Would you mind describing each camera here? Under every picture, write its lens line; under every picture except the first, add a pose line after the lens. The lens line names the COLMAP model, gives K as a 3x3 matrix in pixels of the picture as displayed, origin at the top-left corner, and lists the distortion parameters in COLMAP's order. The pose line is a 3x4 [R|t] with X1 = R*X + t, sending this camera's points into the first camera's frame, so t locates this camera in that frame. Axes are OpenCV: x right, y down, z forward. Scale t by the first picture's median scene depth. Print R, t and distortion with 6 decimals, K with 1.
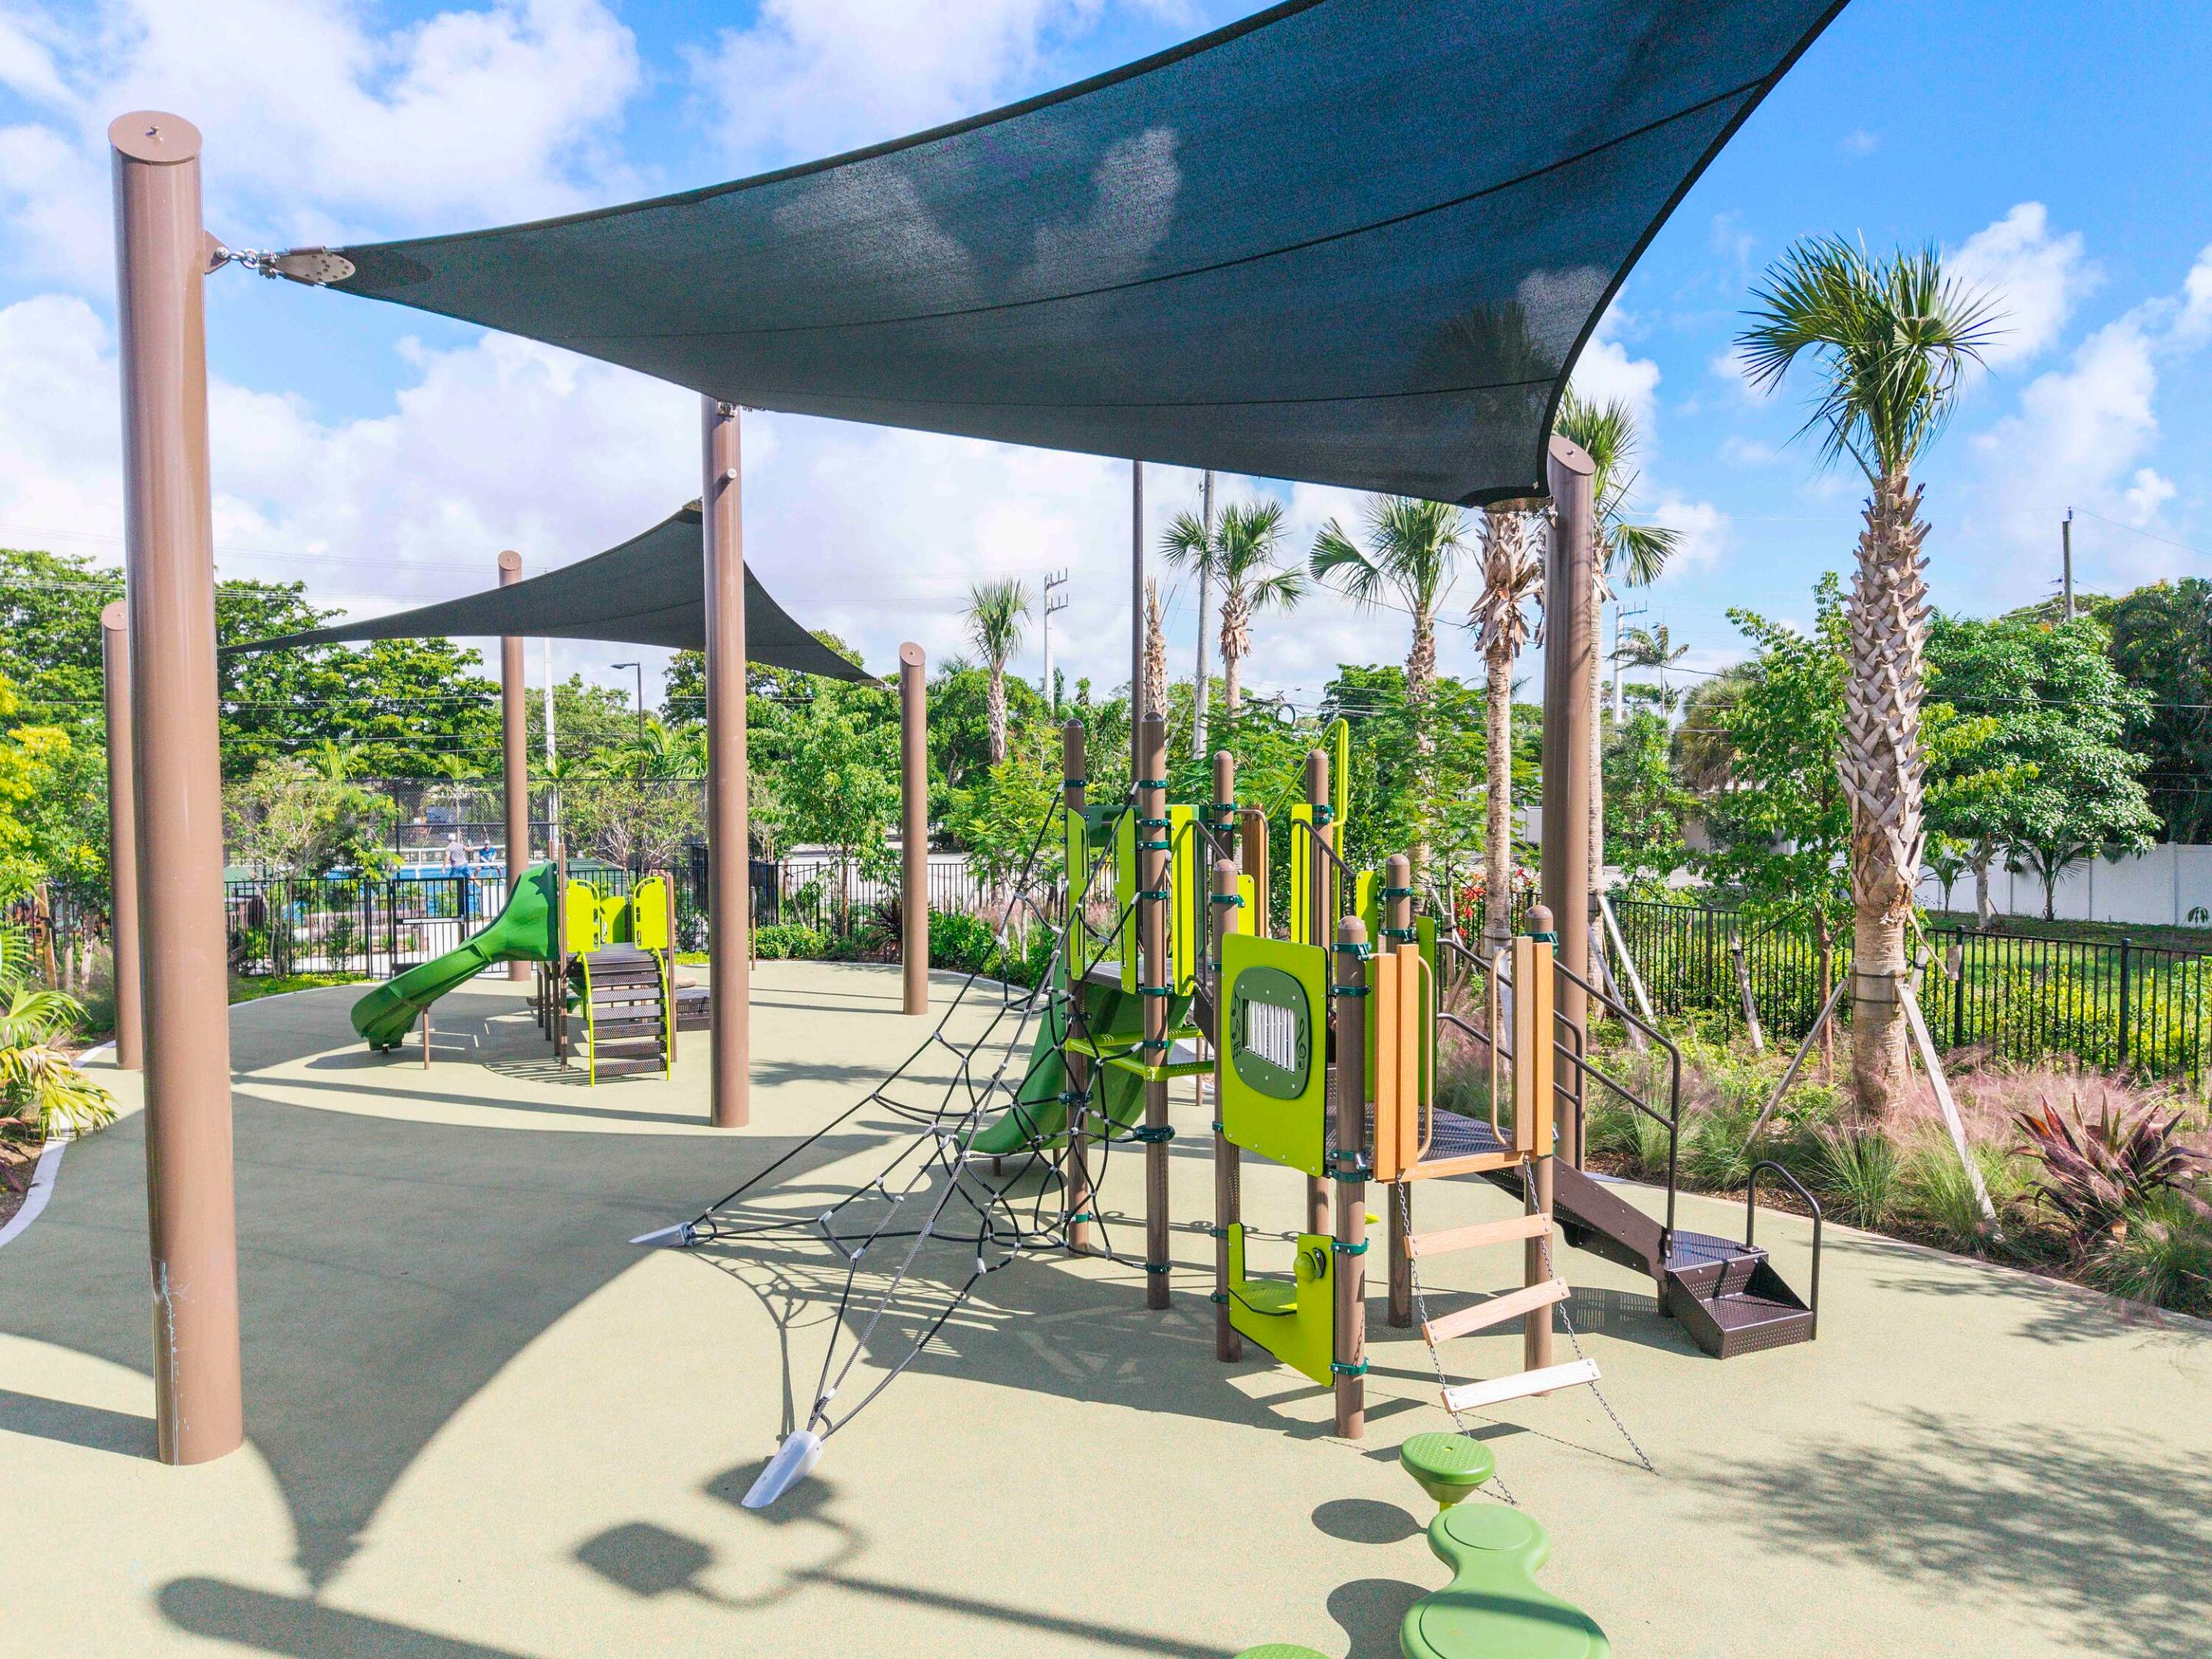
lens RADIAL K [[1513.4, 0, 1111.0], [0, 1513.4, 851.4], [0, 0, 1]] dist [0.039344, -0.037636]
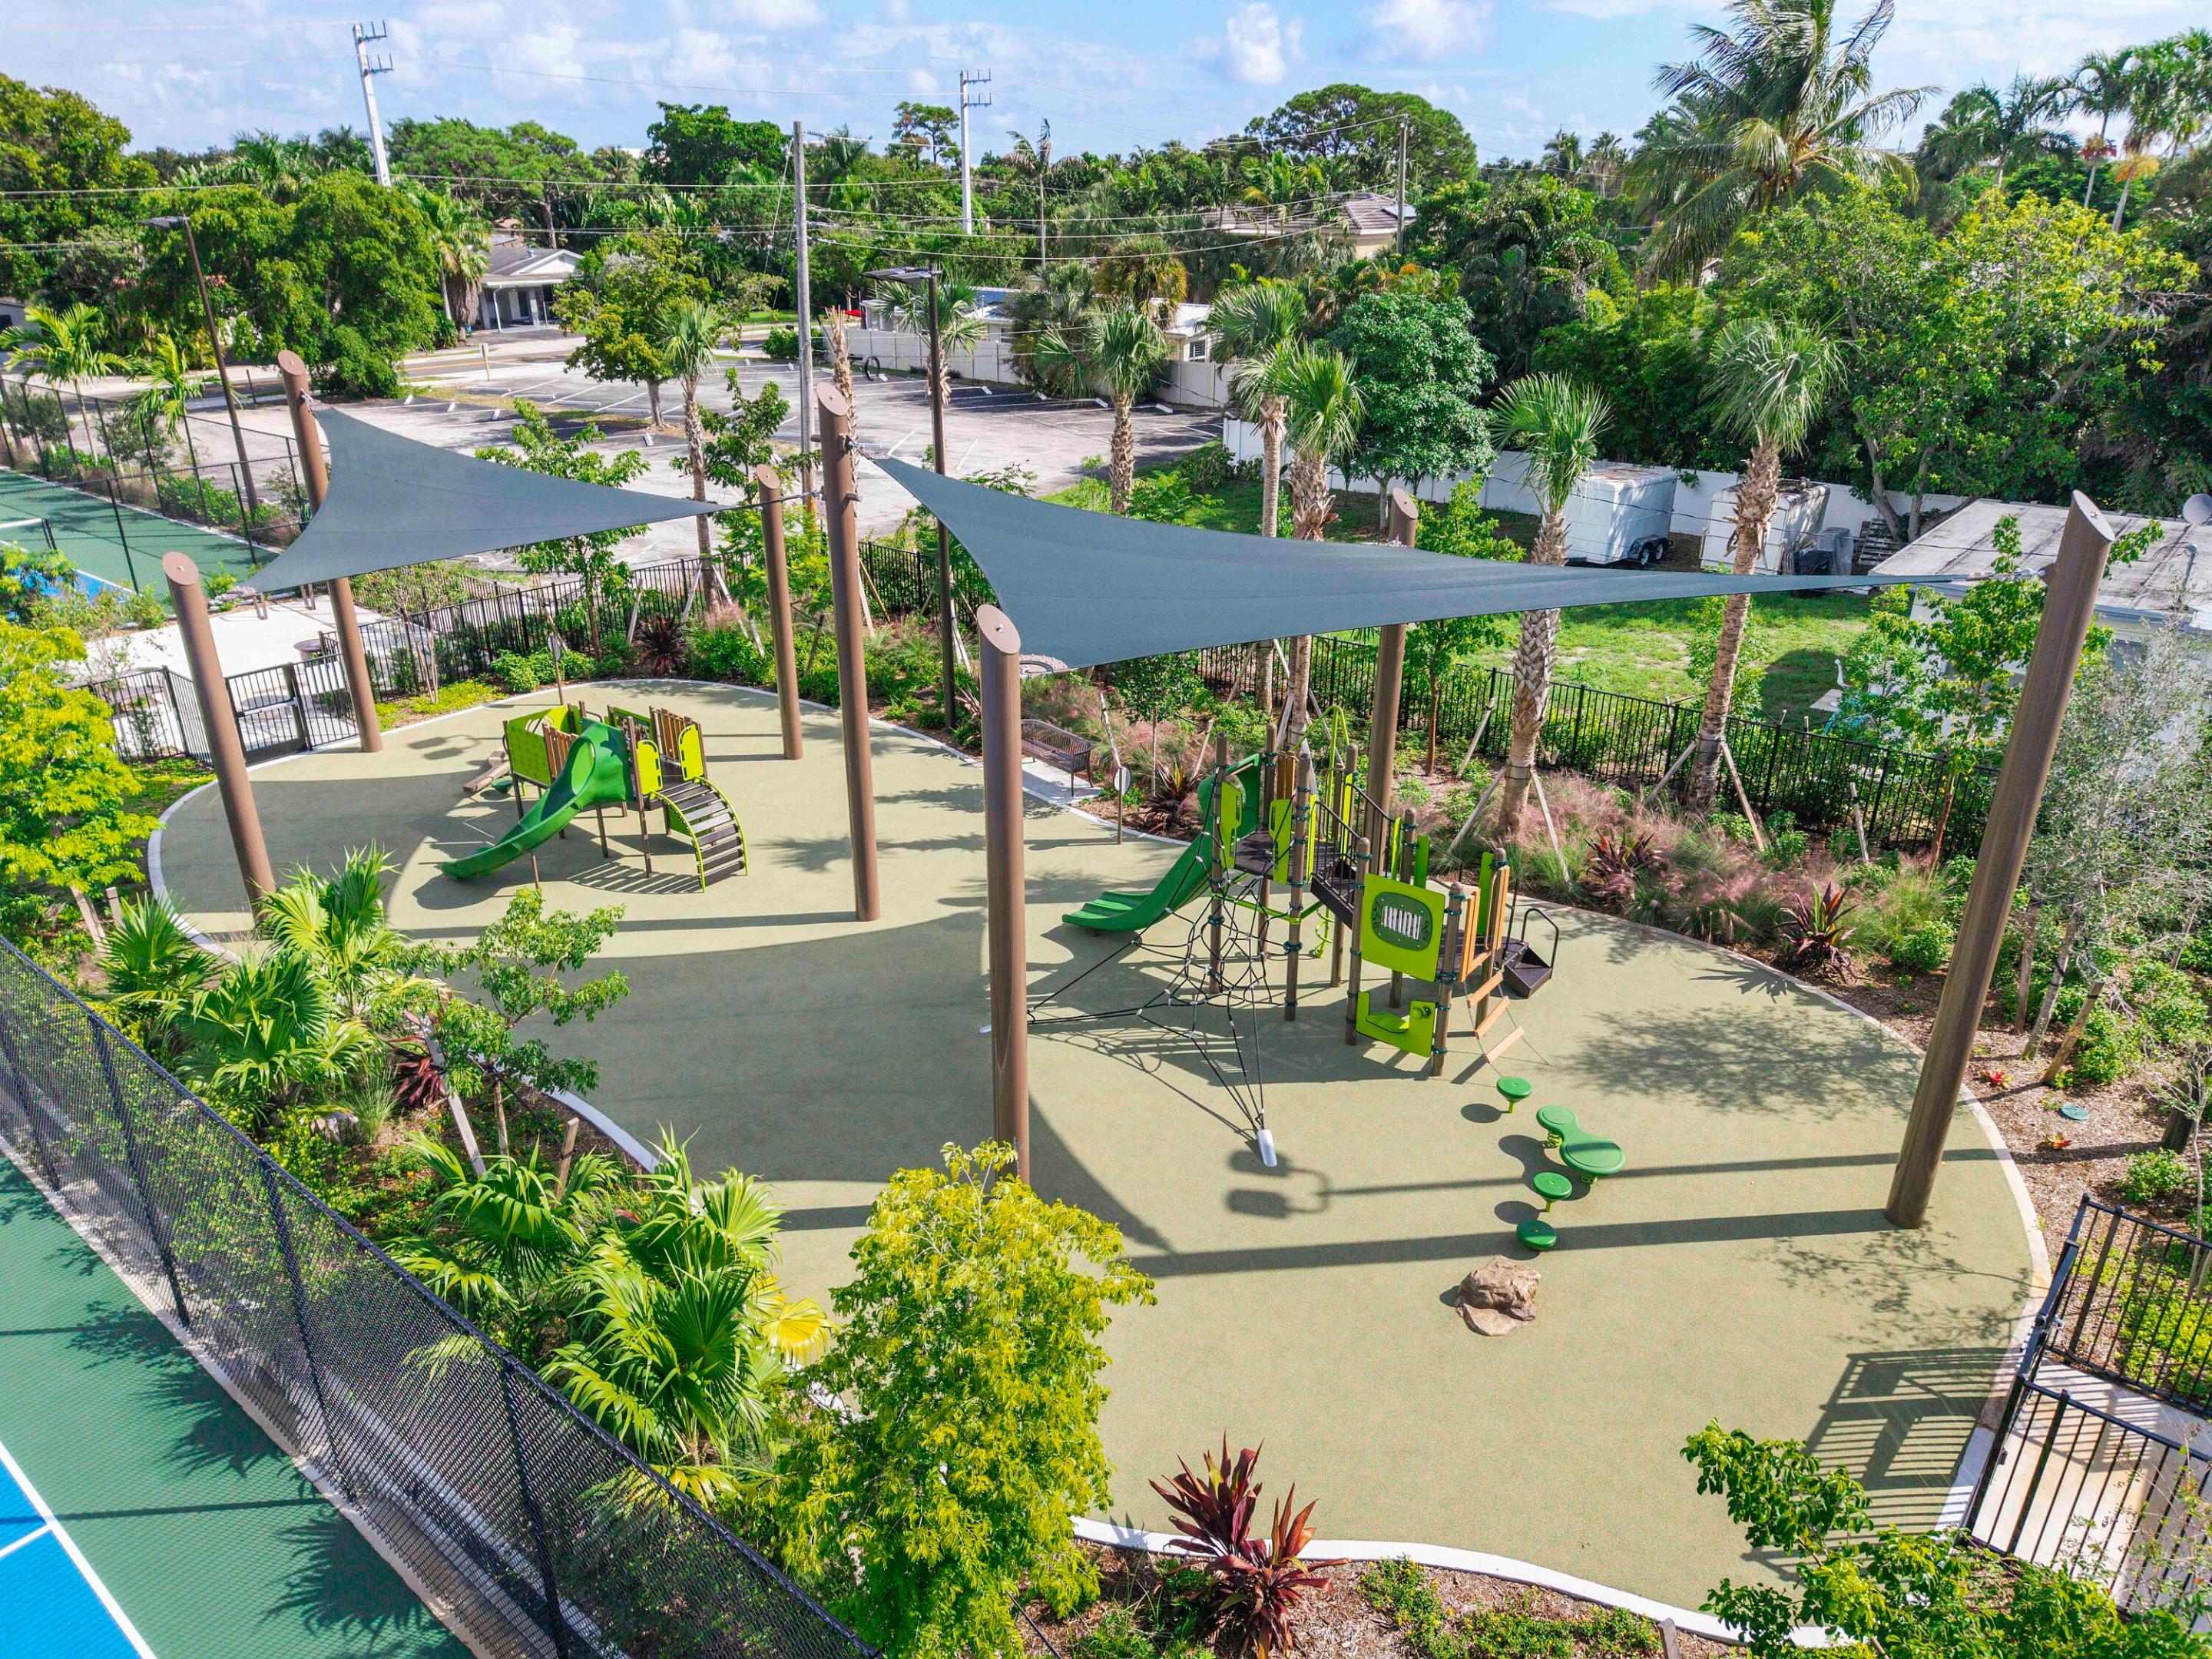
lens RADIAL K [[1498.2, 0, 1113.7], [0, 1498.2, 839.7], [0, 0, 1]] dist [0.039960, -0.041126]
pose [[0.895187, -0.172261, 0.411055, -0.423878], [0.011624, 0.930998, 0.364838, -0.292864], [-0.445539, -0.321821, 0.835420, -0.228769]]
